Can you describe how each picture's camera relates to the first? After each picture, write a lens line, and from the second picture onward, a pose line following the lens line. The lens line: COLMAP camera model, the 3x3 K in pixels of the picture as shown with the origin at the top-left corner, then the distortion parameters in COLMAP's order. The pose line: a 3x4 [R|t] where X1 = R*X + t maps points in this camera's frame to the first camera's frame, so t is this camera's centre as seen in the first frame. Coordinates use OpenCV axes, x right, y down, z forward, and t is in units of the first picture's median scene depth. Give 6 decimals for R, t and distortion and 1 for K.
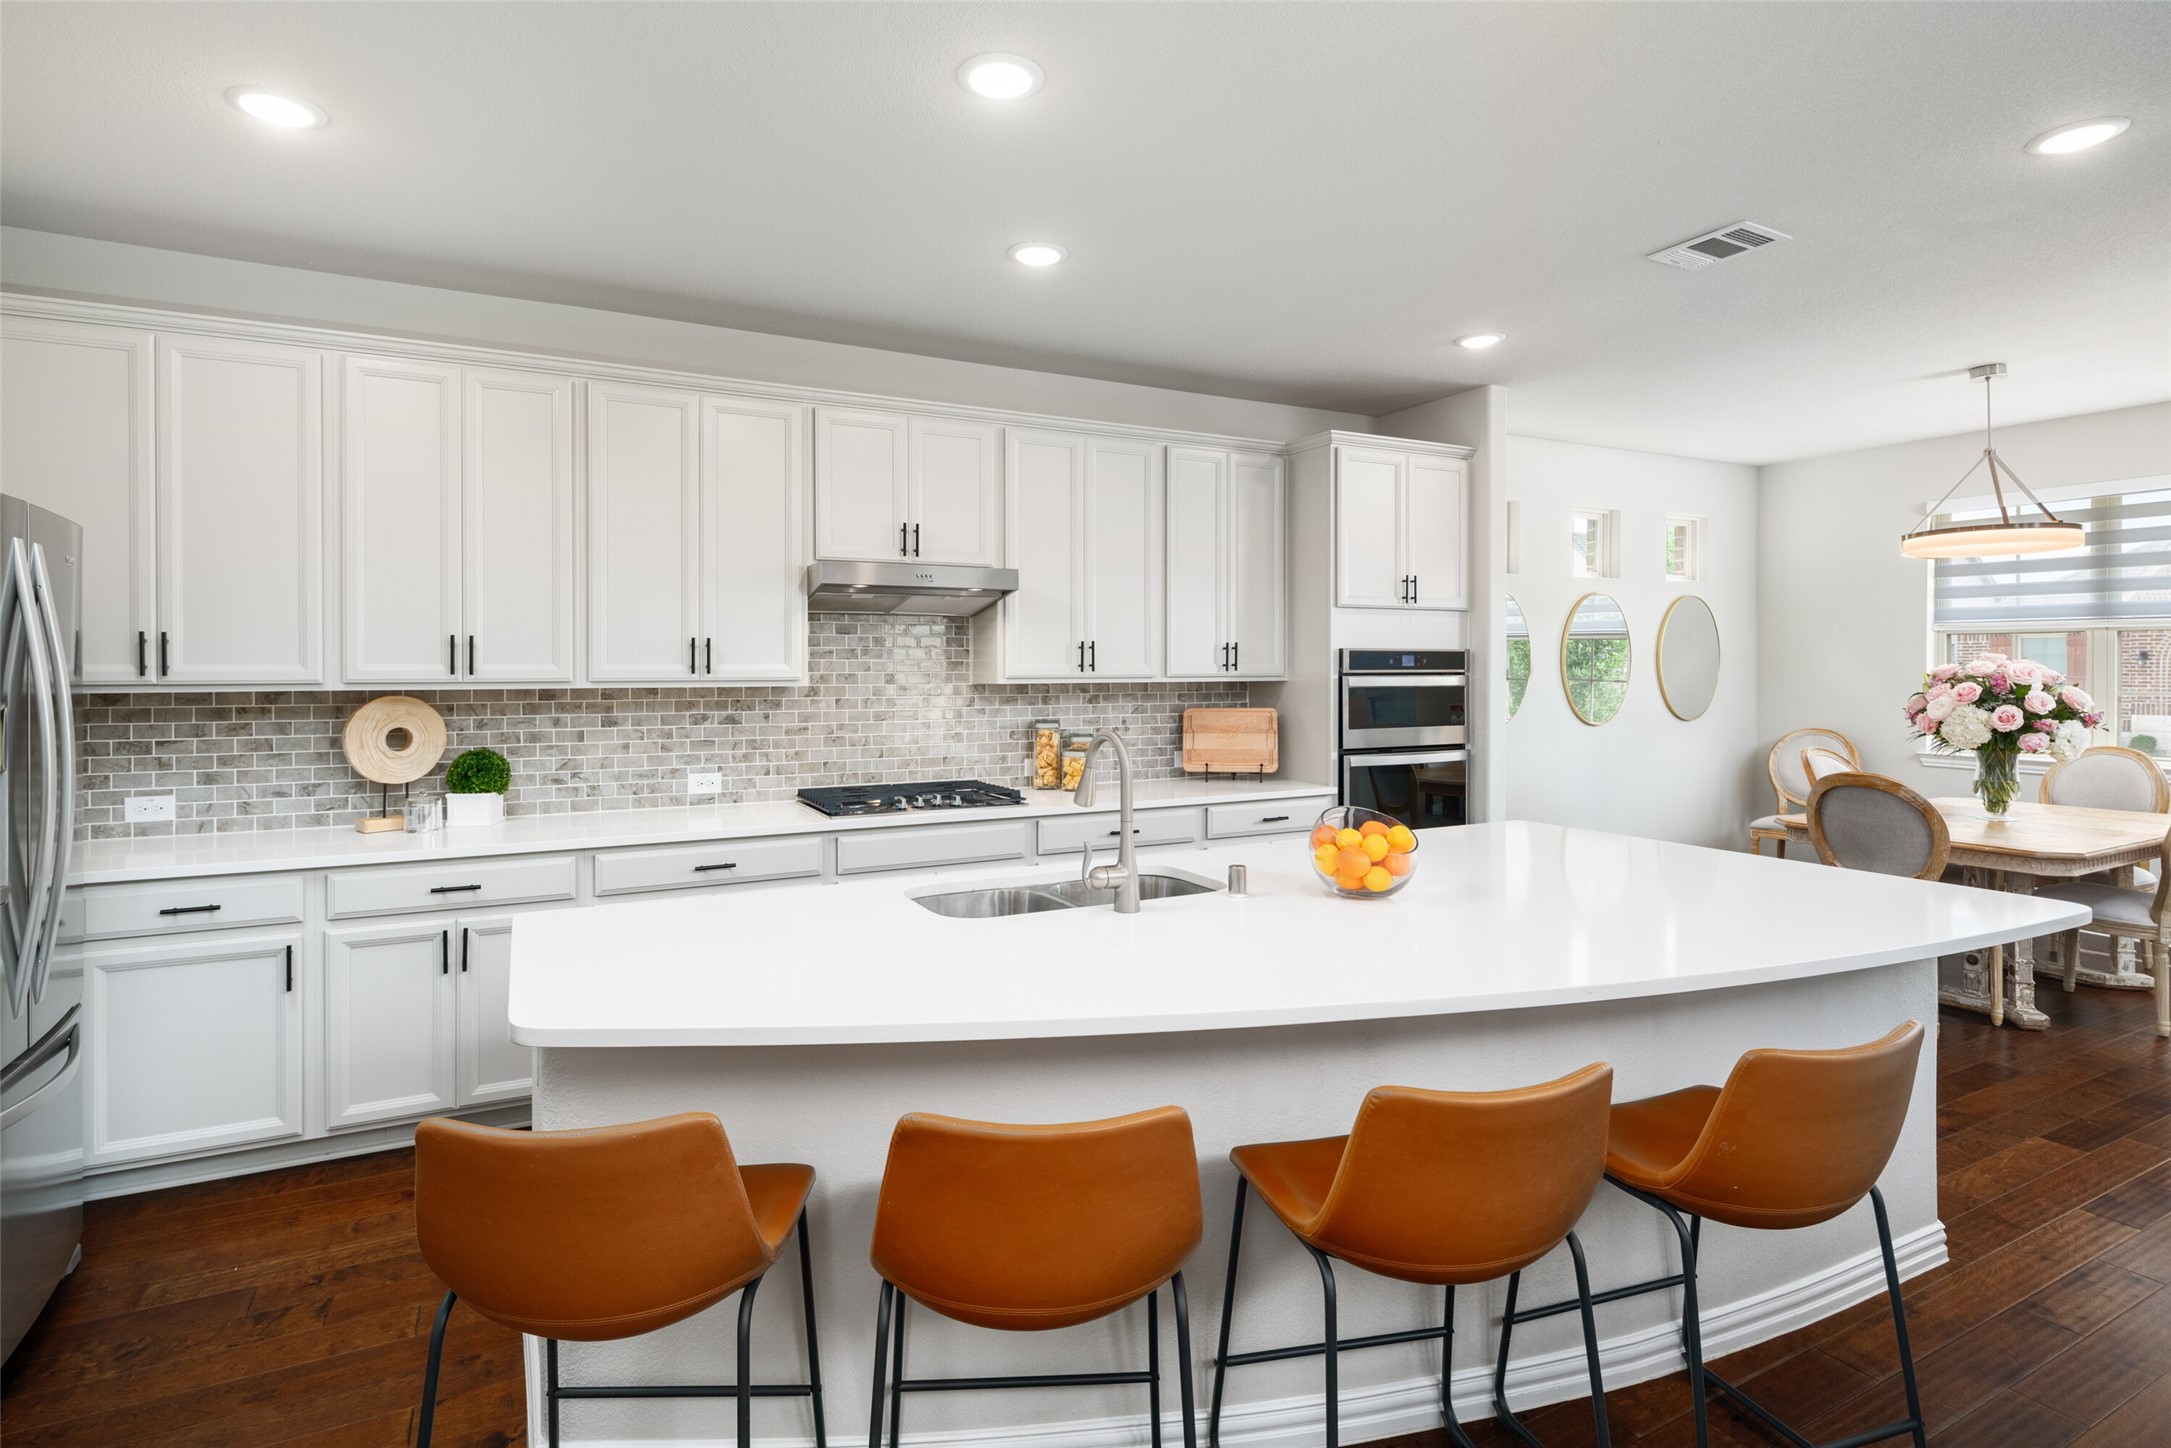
lens RADIAL K [[1063.3, 0, 1088.5], [0, 1063.3, 667.8], [0, 0, 1]] dist [0.005593, -0.004730]
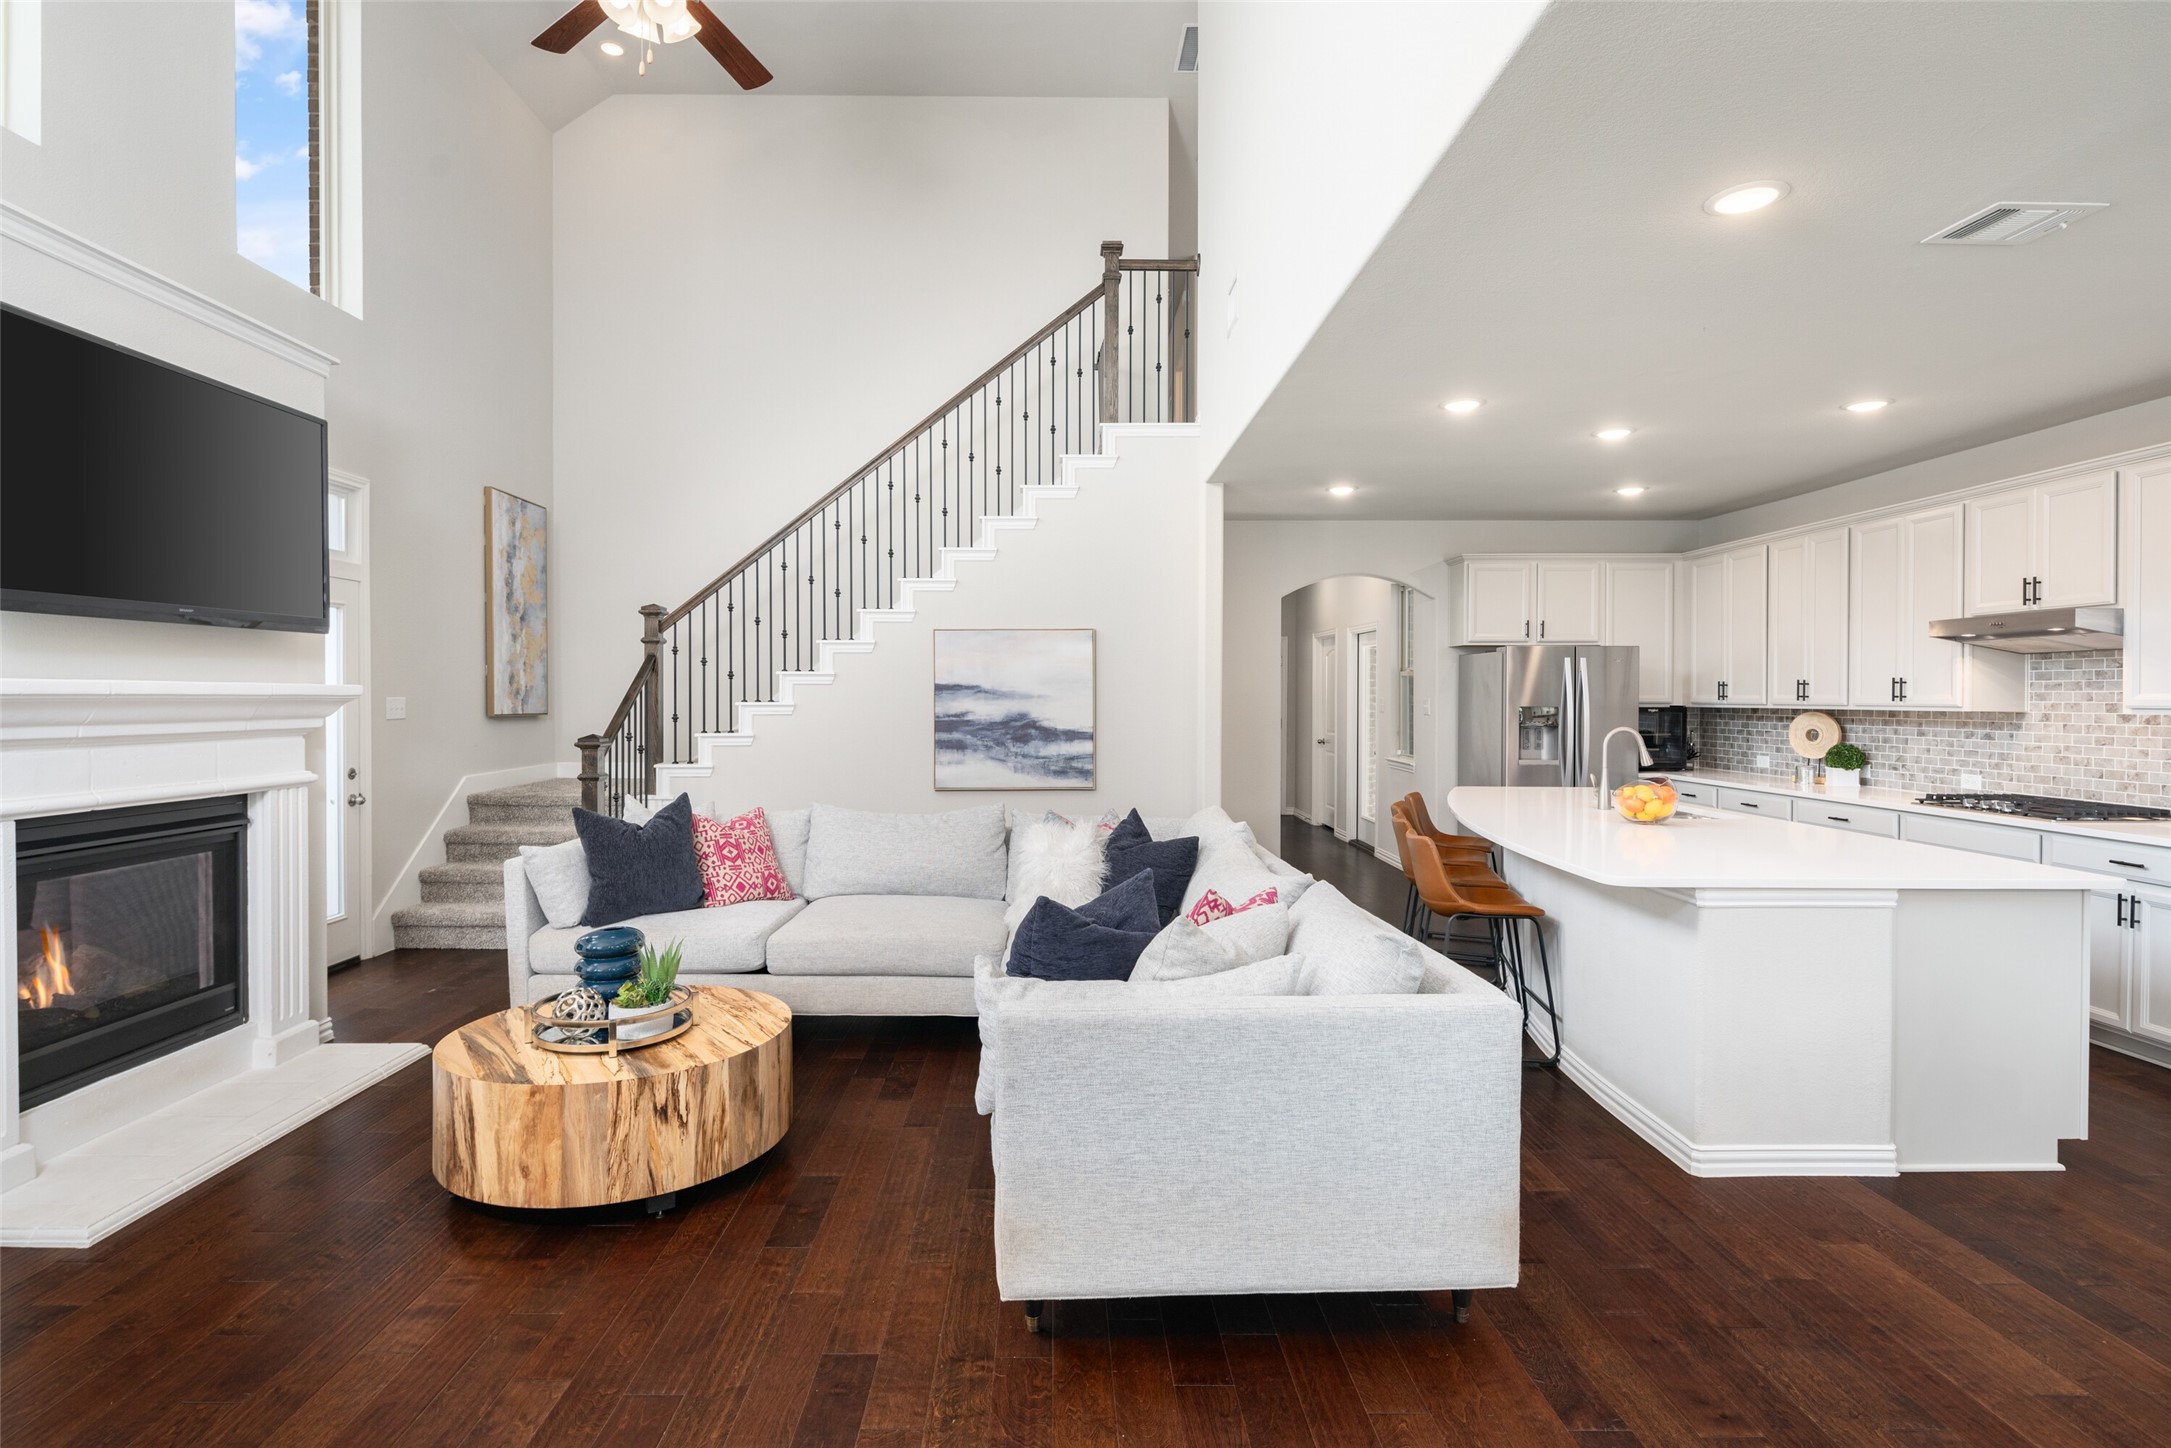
lens RADIAL K [[1063.3, 0, 1053.2], [0, 1063.3, 706.0], [0, 0, 1]] dist [0.005593, -0.004730]
pose [[-0.458669, 0.009762, -0.888554, 1.317150], [-0.001777, 0.999928, 0.011903, -0.003199], [0.888606, 0.007038, -0.458618, 0.543127]]
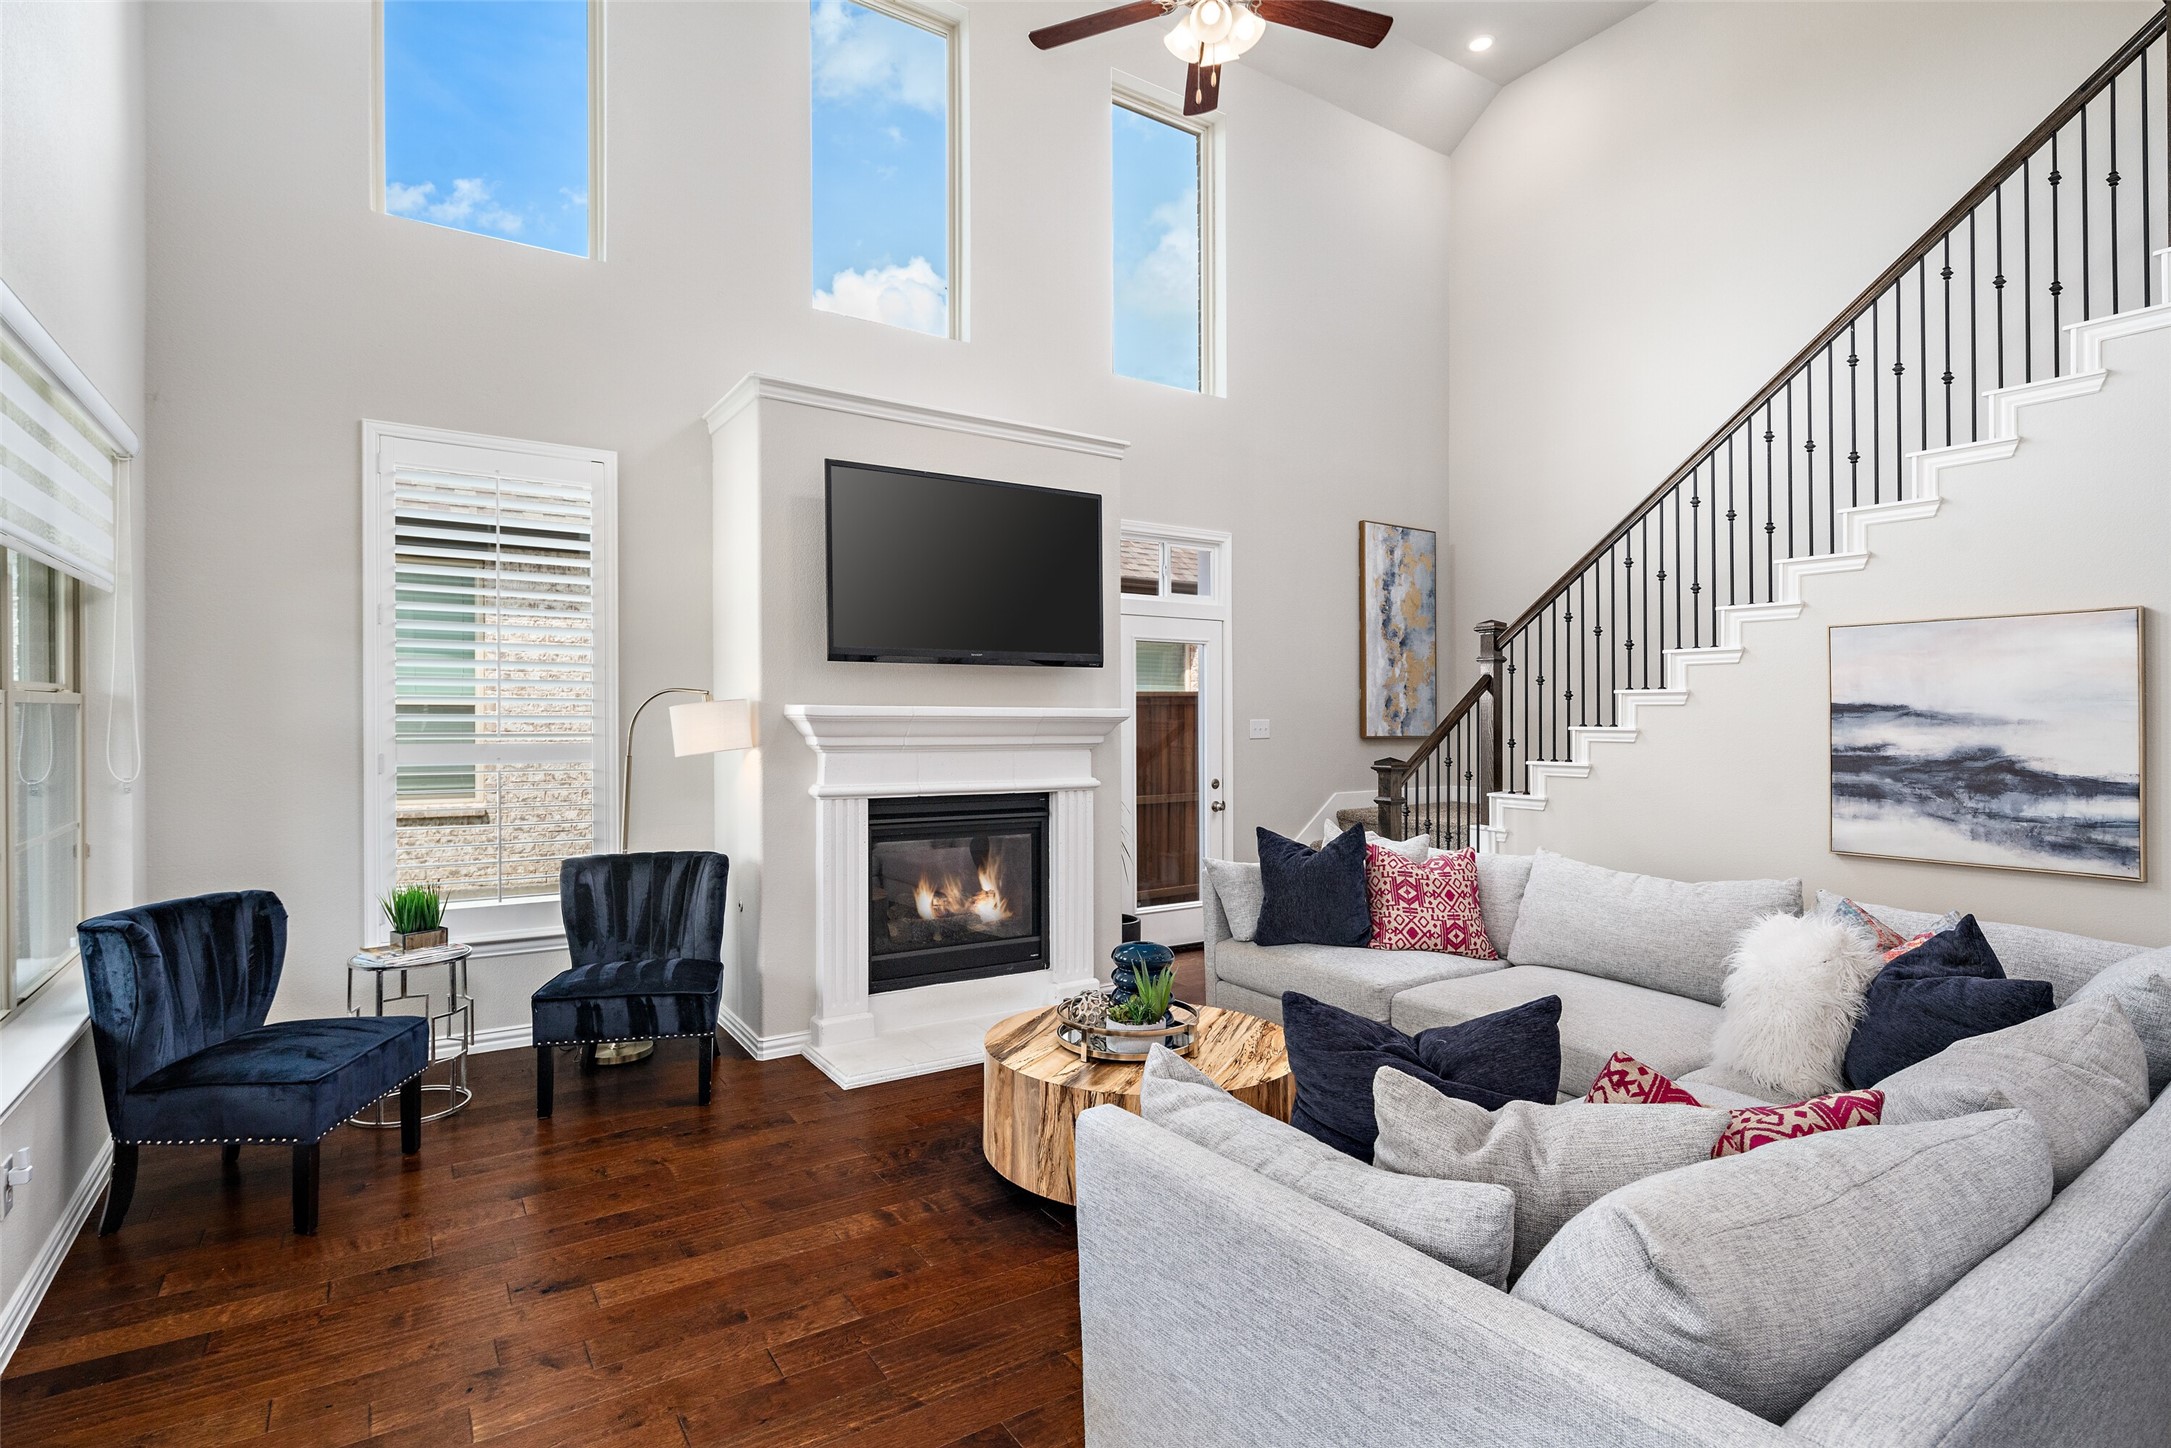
lens RADIAL K [[1063.3, 0, 1069.1], [0, 1063.3, 714.5], [0, 0, 1]] dist [0.005593, -0.004730]
pose [[-0.995067, -0.001837, -0.099189, 0.920482], [-0.002082, 0.999995, 0.002369, -0.006369], [0.099184, 0.002564, -0.995066, 0.697693]]
